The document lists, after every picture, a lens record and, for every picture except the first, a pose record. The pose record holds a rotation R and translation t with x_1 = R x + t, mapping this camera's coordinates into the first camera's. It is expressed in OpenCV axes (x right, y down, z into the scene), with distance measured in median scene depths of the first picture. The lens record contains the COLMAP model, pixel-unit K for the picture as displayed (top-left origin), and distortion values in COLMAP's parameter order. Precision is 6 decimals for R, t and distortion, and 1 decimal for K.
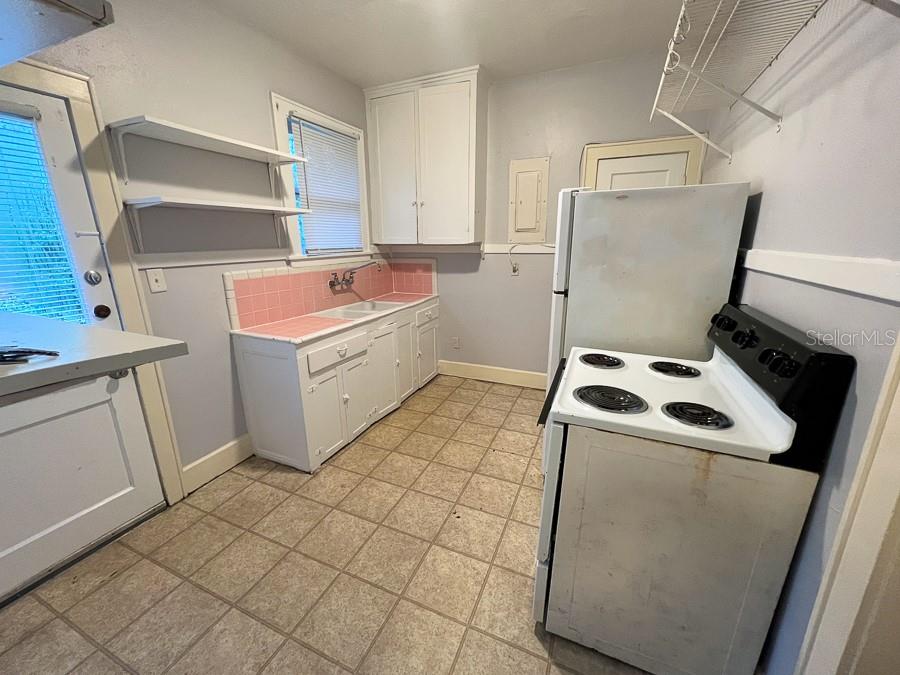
lens RADIAL K [[369.9, 0, 445.5], [0, 369.9, 337.3], [0, 0, 1]] dist [-0.000473, 0.000042]
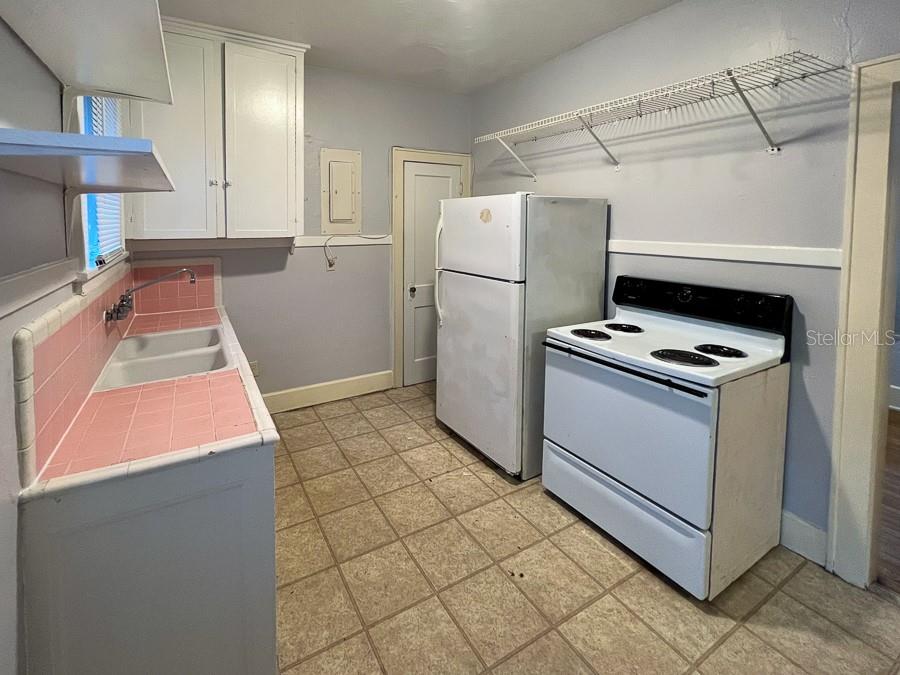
lens RADIAL K [[375.5, 0, 450.0], [0, 375.5, 238.8], [0, 0, 1]] dist [0.000560, 0.000077]
pose [[0.623300, -0.023648, 0.781625, -0.519827], [0.195753, 0.972436, -0.126681, -0.111809], [-0.757085, 0.231966, 0.610748, 0.350706]]
